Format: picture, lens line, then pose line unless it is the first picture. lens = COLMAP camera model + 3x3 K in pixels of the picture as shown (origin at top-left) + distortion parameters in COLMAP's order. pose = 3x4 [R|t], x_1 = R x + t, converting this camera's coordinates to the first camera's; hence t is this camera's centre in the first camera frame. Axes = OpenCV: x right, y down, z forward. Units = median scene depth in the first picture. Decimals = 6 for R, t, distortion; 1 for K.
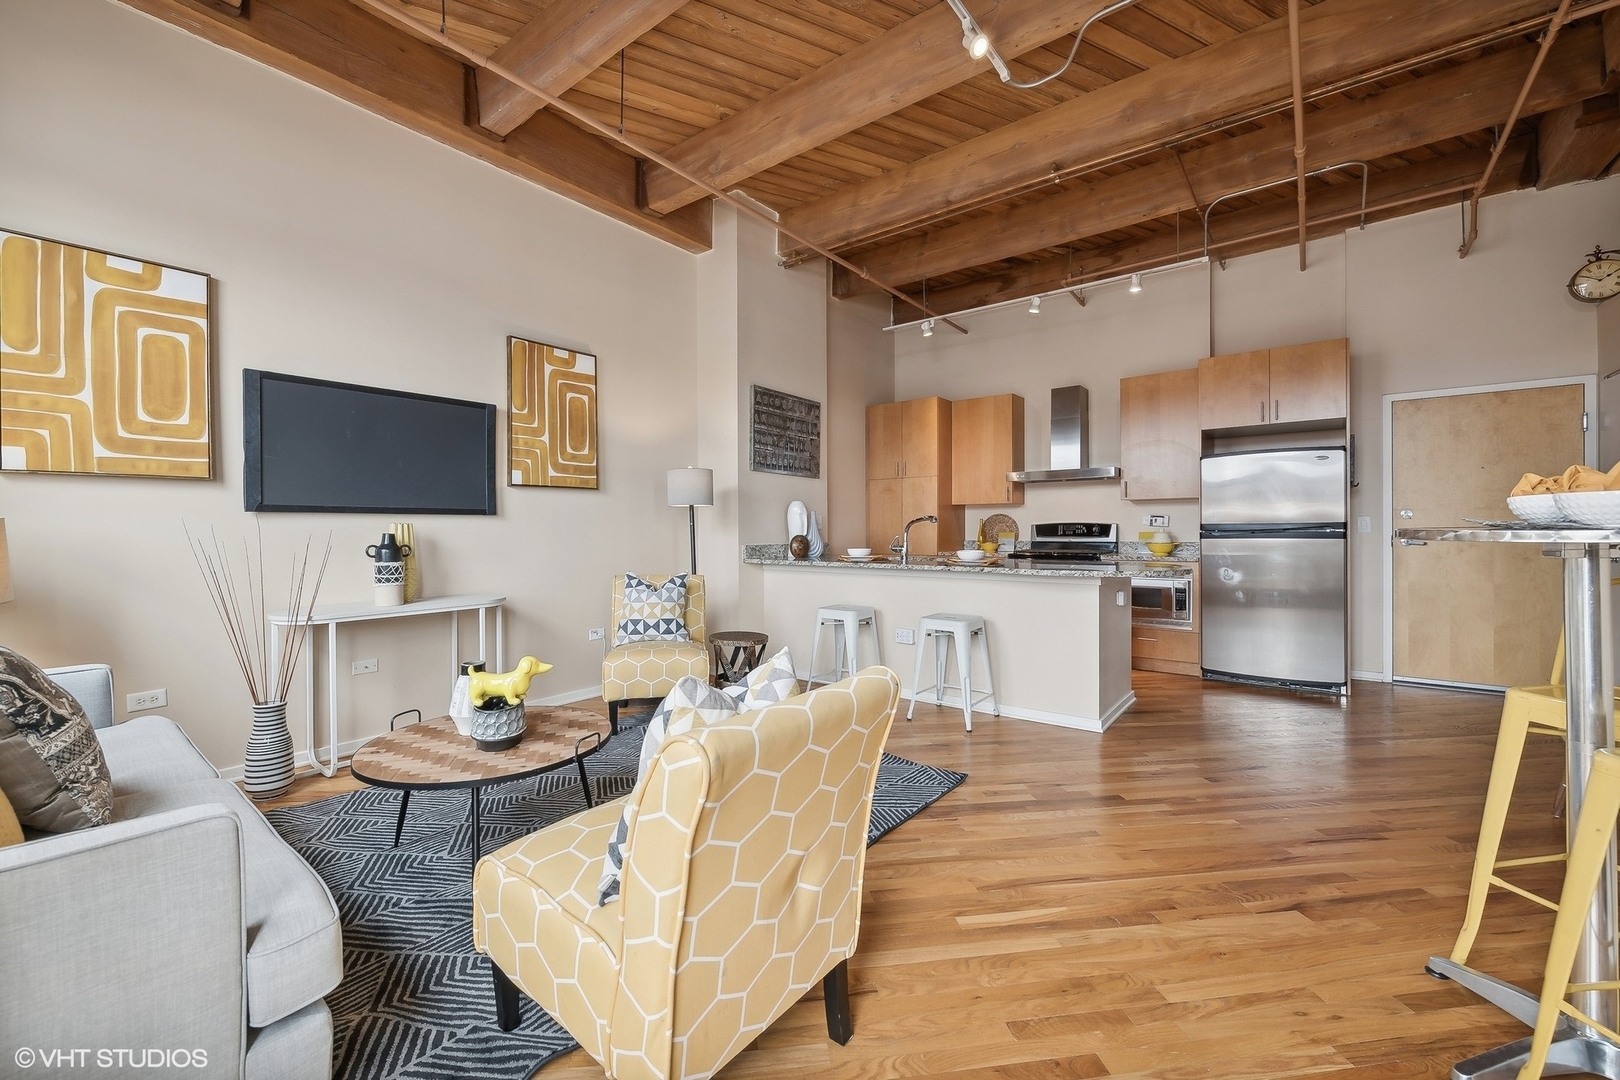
lens RADIAL K [[648.2, 0, 797.4], [0, 648.2, 532.8], [0, 0, 1]] dist [0.008511, -0.006025]
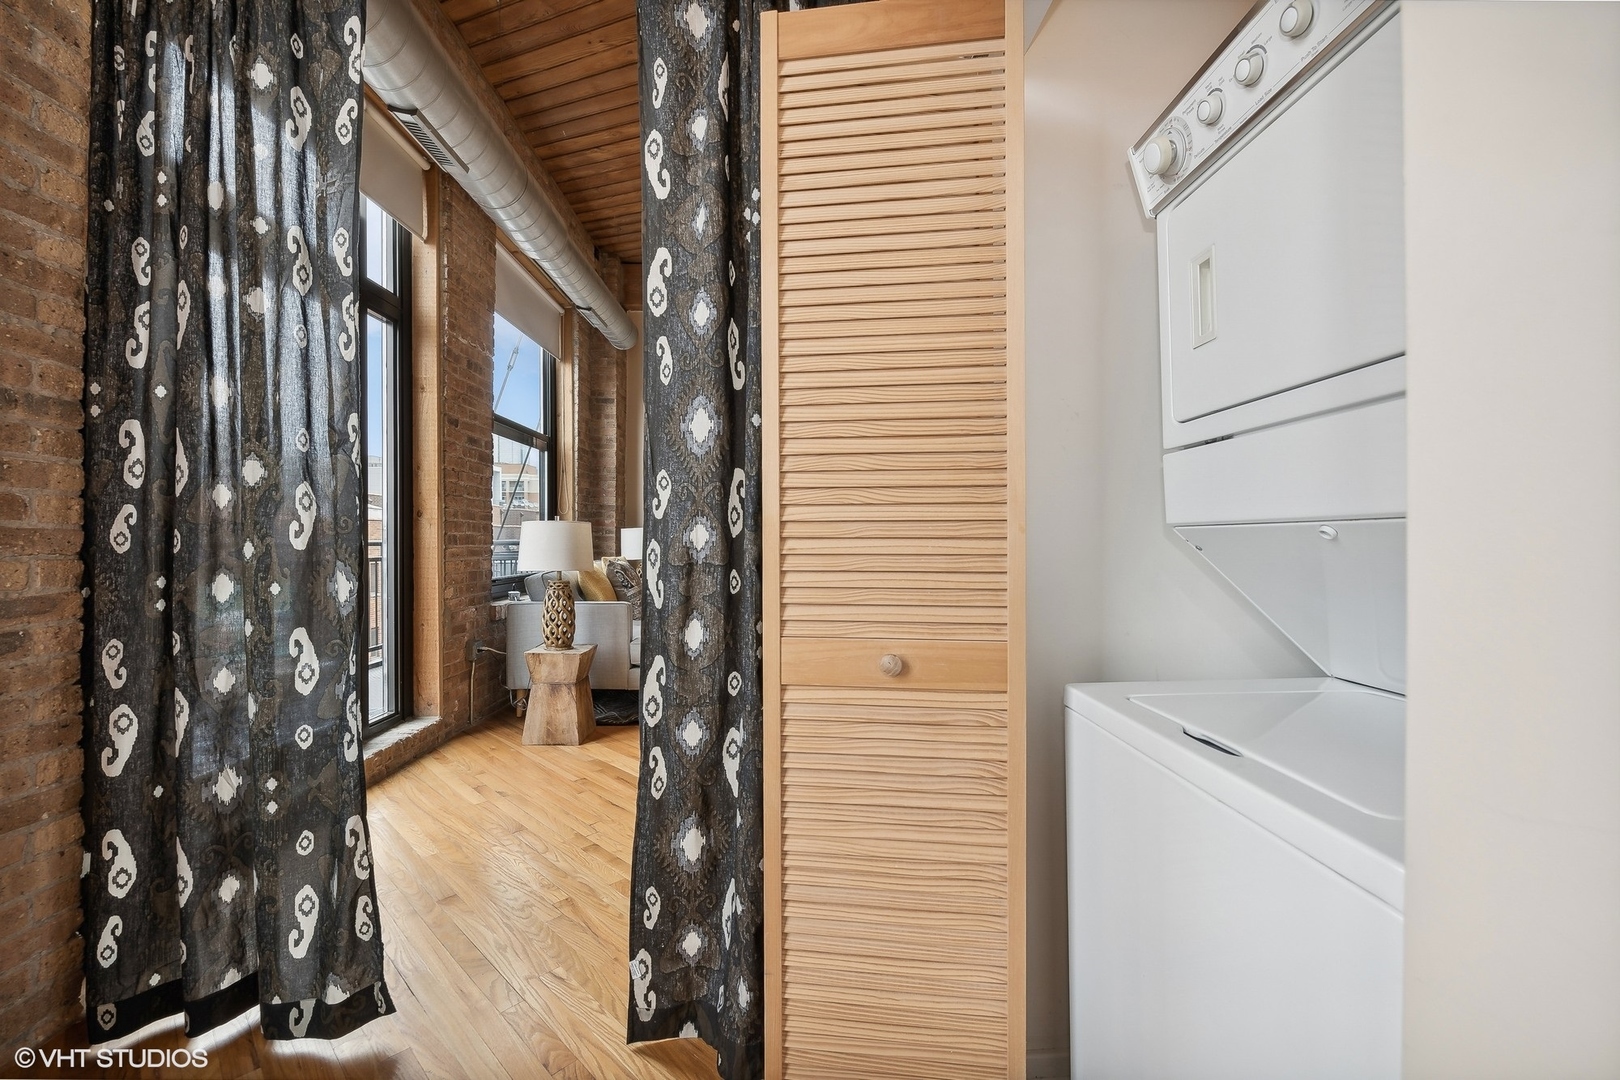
lens RADIAL K [[639.4, 0, 810.0], [0, 639.4, 540.0], [0, 0, 1]] dist [-0.000159, -0.000036]
pose [[0.644776, 0.003789, -0.764362, 0.613669], [-0.003898, 0.999991, 0.001669, 0.011364], [0.764362, 0.001903, 0.644785, -0.134973]]
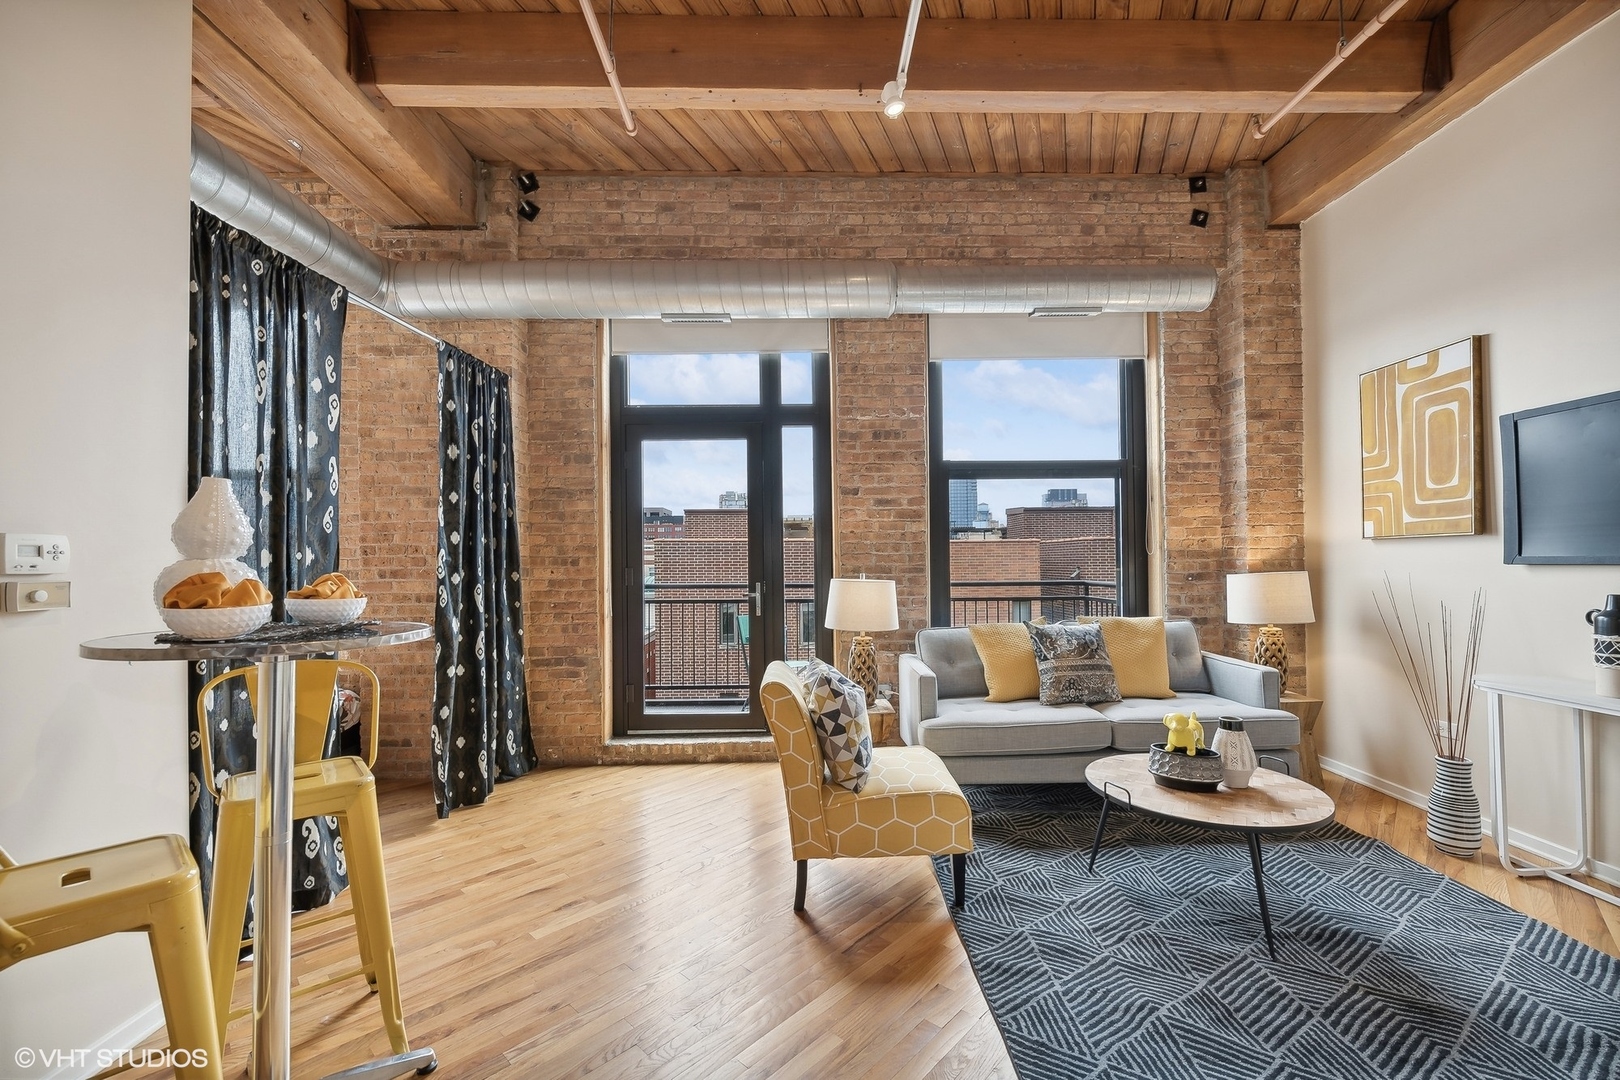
lens RADIAL K [[643.3, 0, 811.2], [0, 643.3, 554.5], [0, 0, 1]] dist [0.001487, -0.004141]
pose [[-0.771128, 0.006615, -0.636646, 0.365587], [0.011781, 0.999923, -0.003880, -0.037293], [0.636571, -0.010492, -0.771146, 0.723651]]
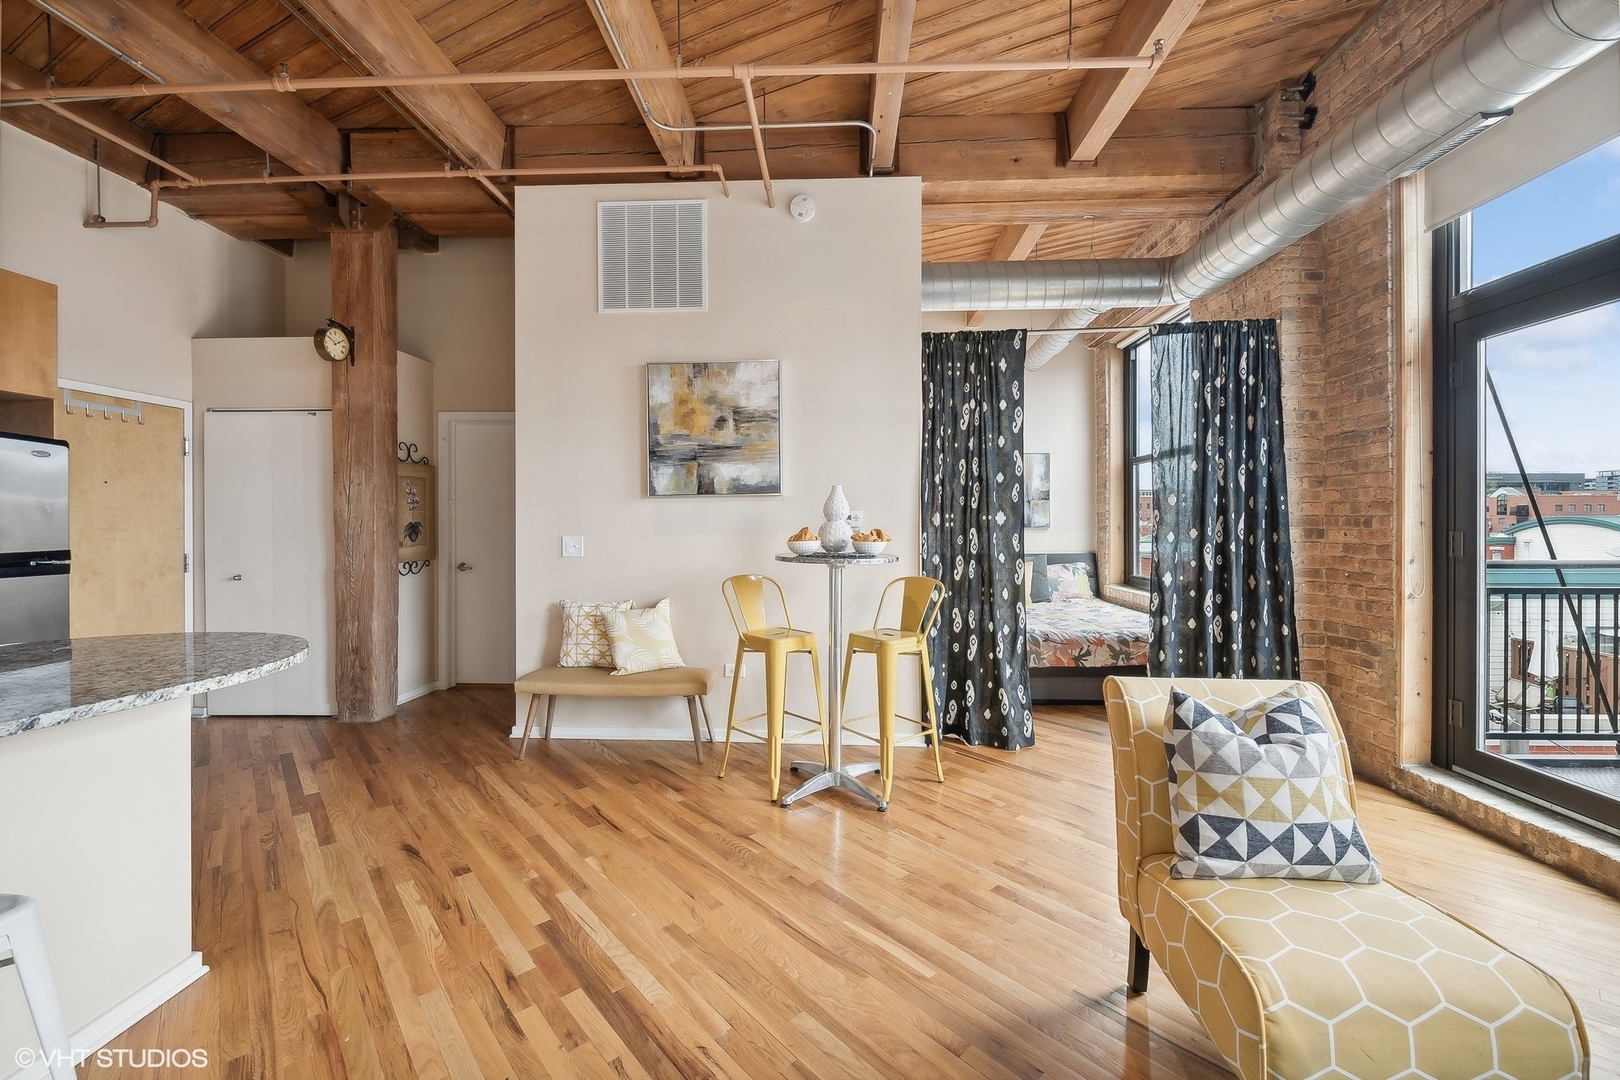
lens RADIAL K [[651.3, 0, 816.3], [0, 651.3, 526.4], [0, 0, 1]] dist [-0.000893, -0.000107]
pose [[-0.589550, 0.003721, 0.807723, -0.192451], [0.007835, 0.999969, 0.001113, -0.034907], [-0.807694, 0.006985, -0.589561, 0.736212]]
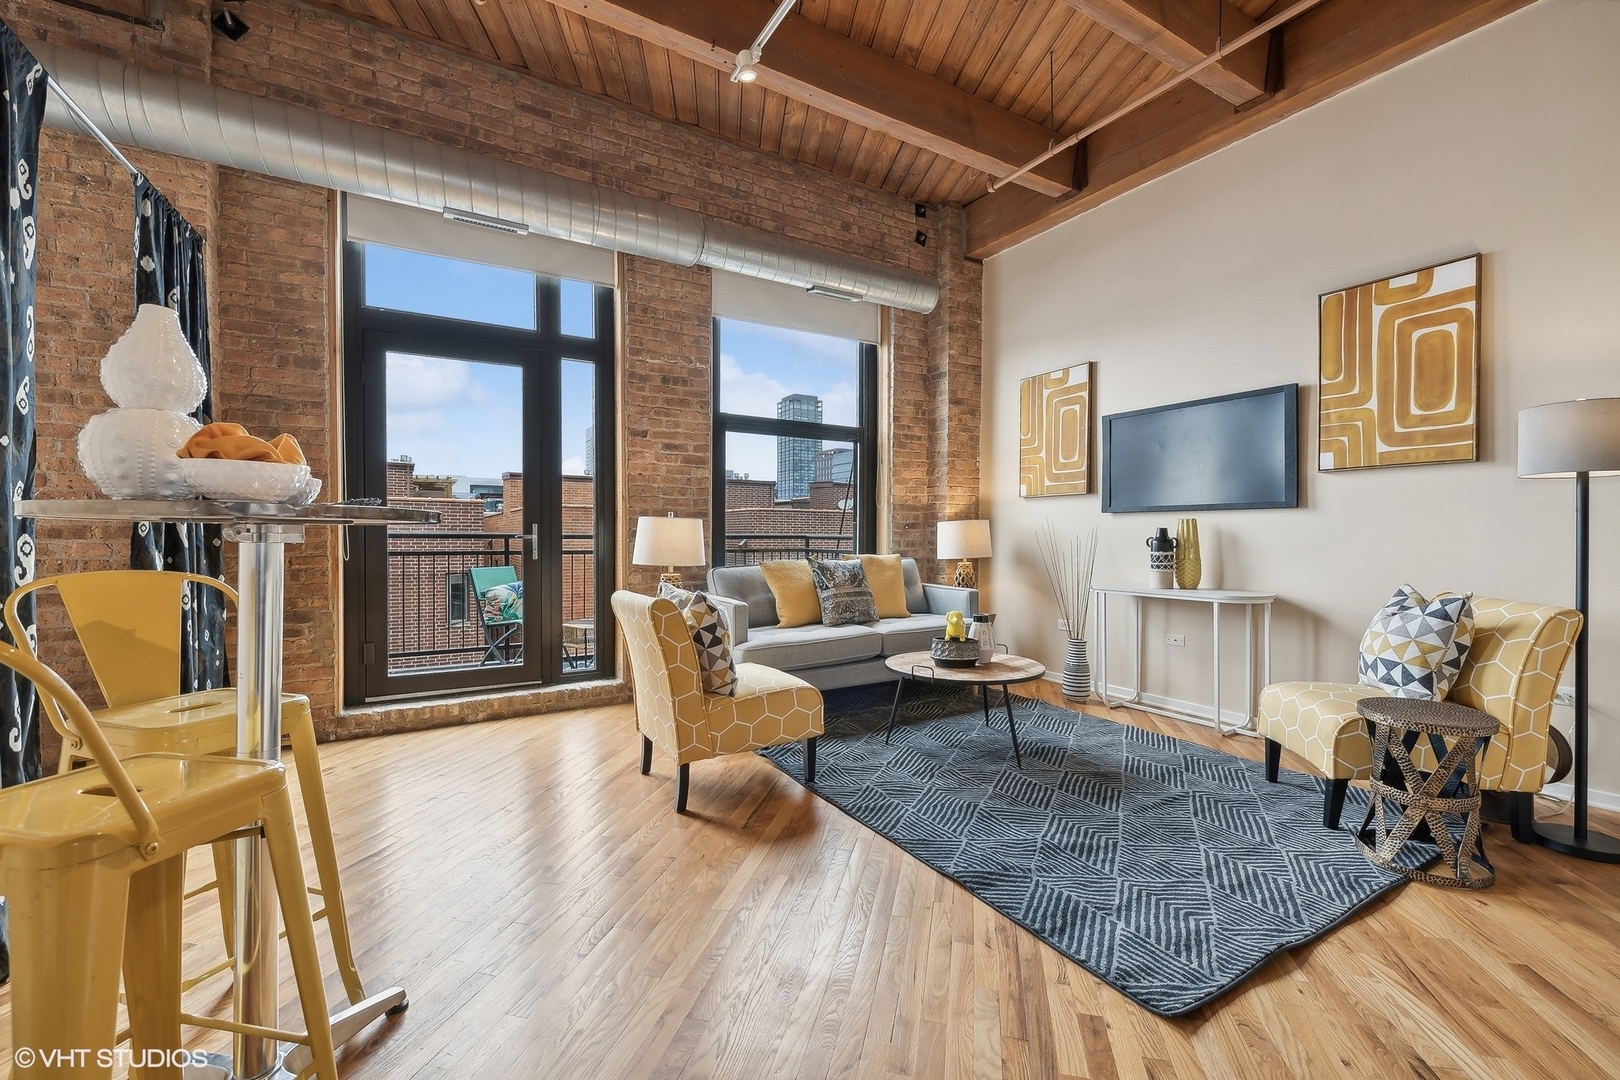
lens RADIAL K [[668.0, 0, 809.8], [0, 668.0, 543.6], [0, 0, 1]] dist [0.001192, -0.004689]
pose [[-0.352130, 0.018824, -0.935762, 0.547476], [-0.005523, 0.999739, 0.022190, 0.004951], [0.935935, 0.012982, -0.351934, 0.613450]]
